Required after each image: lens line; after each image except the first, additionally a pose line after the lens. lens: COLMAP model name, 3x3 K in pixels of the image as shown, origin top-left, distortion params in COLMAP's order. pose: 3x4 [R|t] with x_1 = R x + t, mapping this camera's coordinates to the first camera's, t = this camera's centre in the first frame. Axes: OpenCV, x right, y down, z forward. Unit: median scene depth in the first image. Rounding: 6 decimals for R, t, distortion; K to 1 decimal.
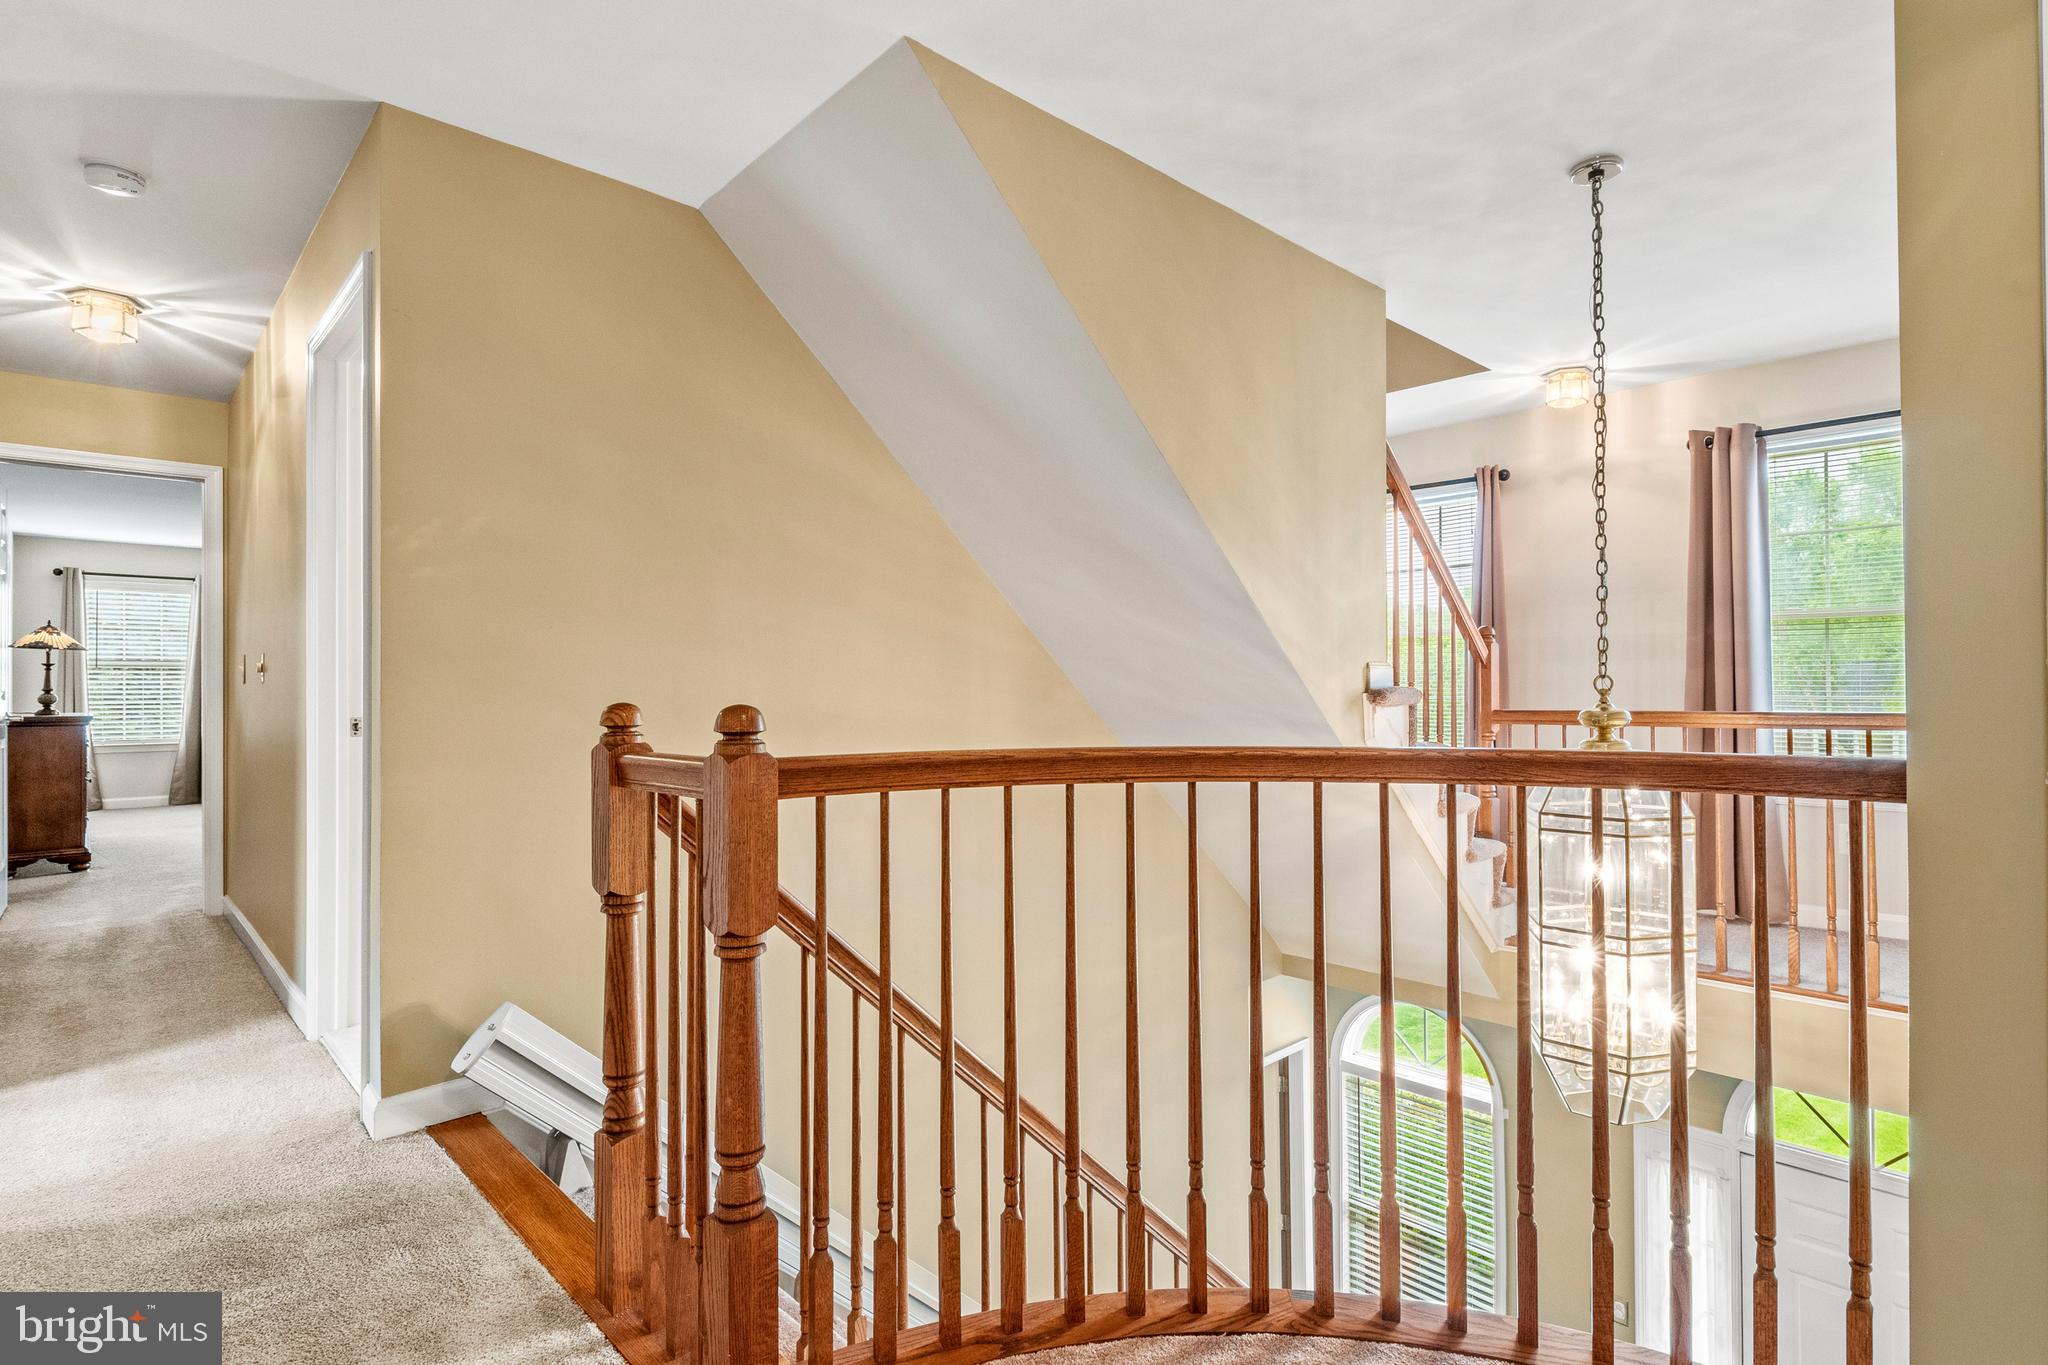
lens RADIAL K [[1036.9, 0, 1031.7], [0, 1036.9, 679.9], [0, 0, 1]] dist [0.004567, 0.000171]
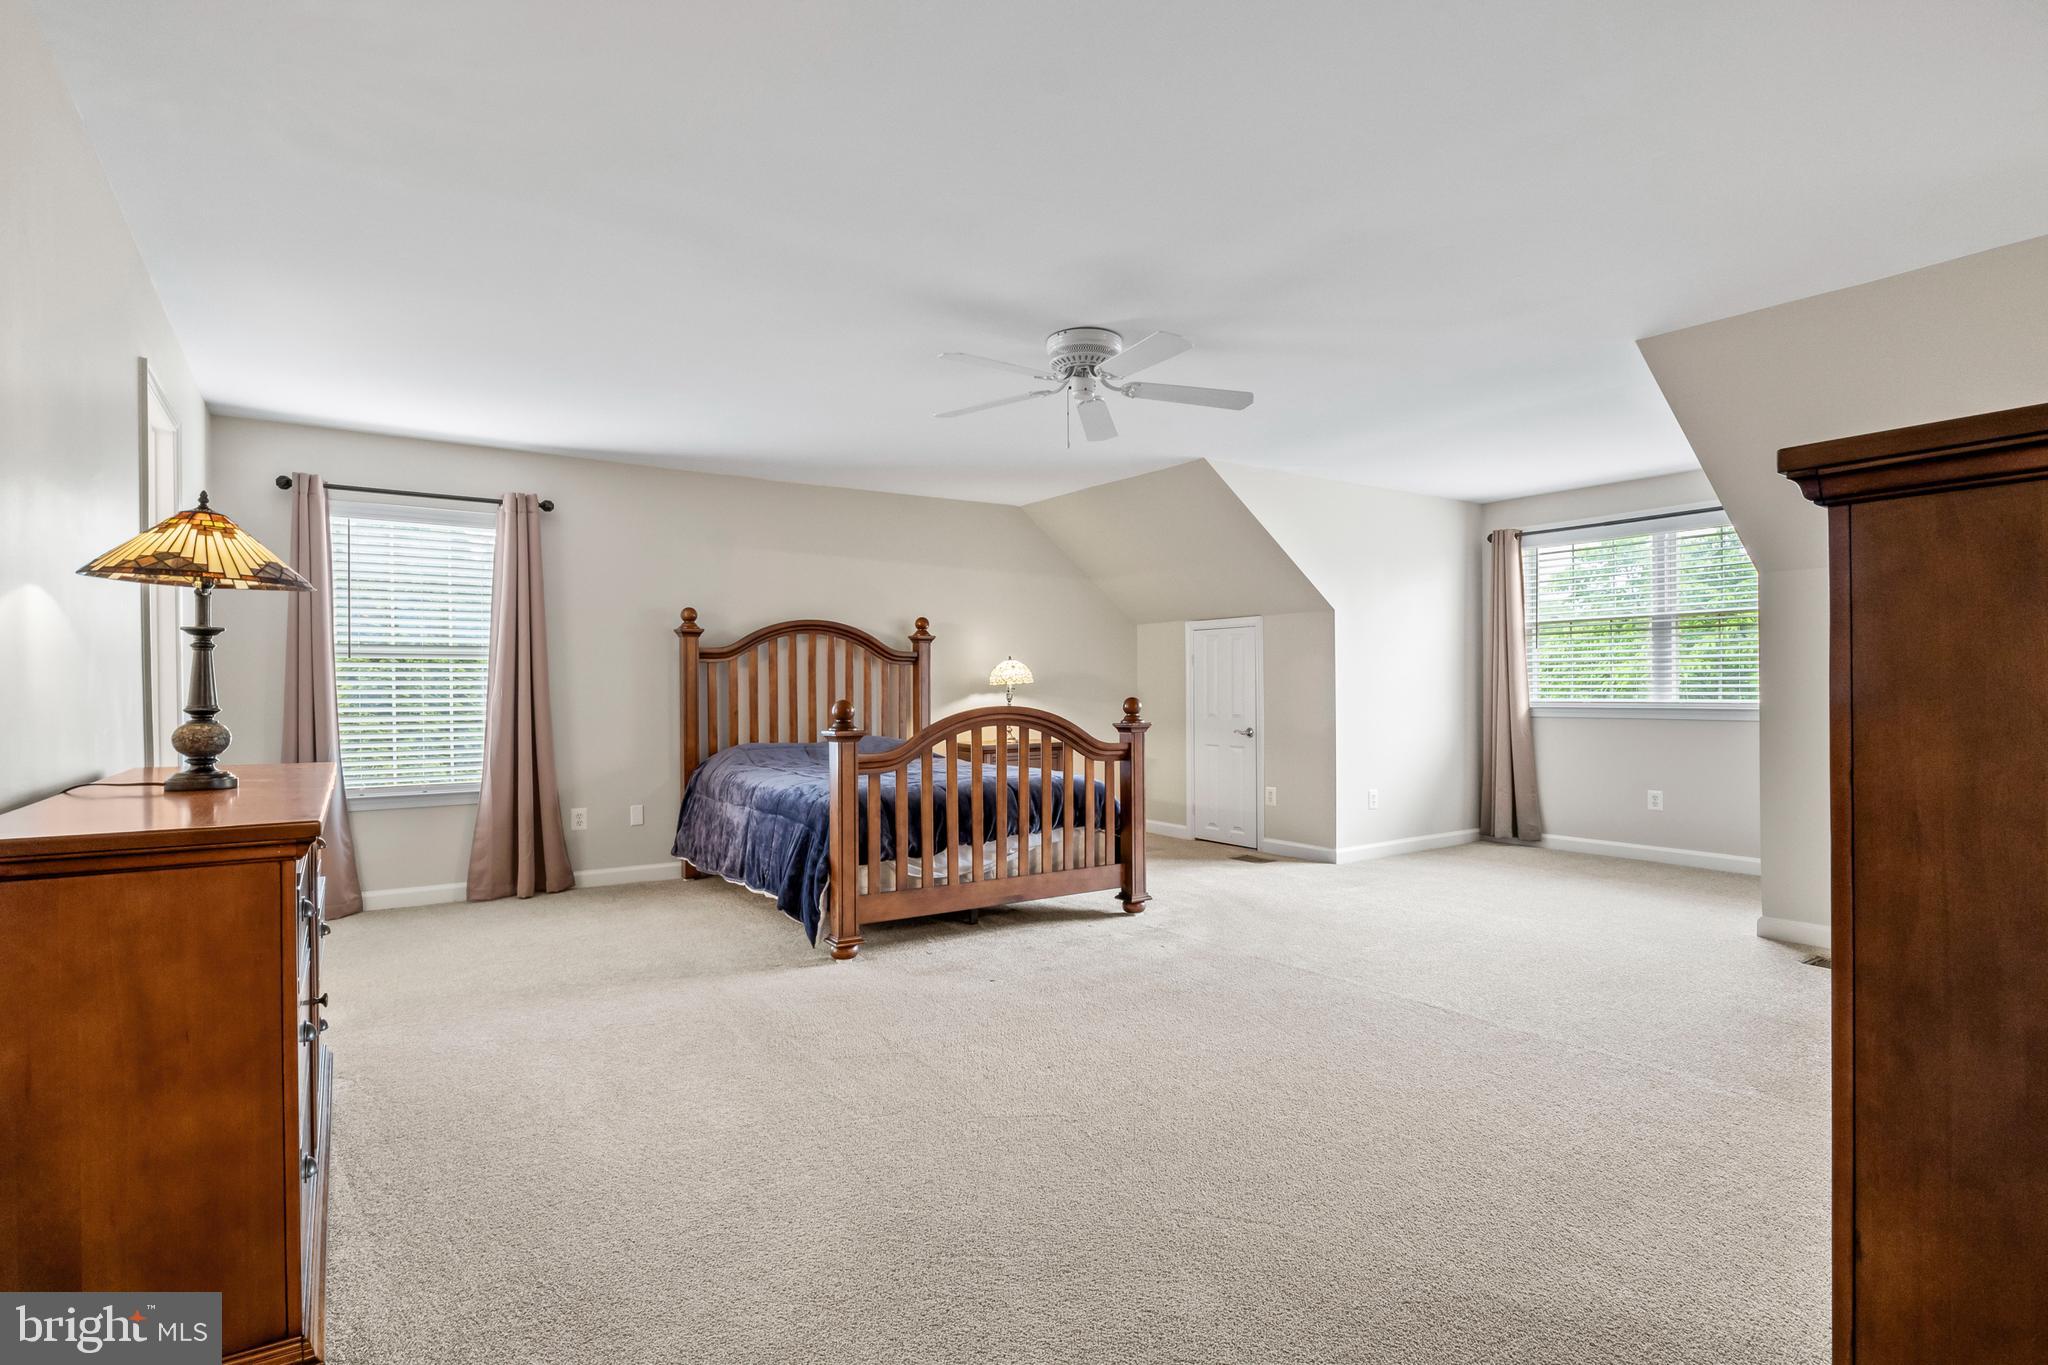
lens RADIAL K [[1036.9, 0, 1014.3], [0, 1036.9, 691.2], [0, 0, 1]] dist [0.004567, 0.000171]
pose [[0.985609, -0.005189, -0.168961, -0.636061], [0.007879, 0.999853, 0.015253, 0.001002], [0.168857, -0.016365, 0.985505, 0.717168]]
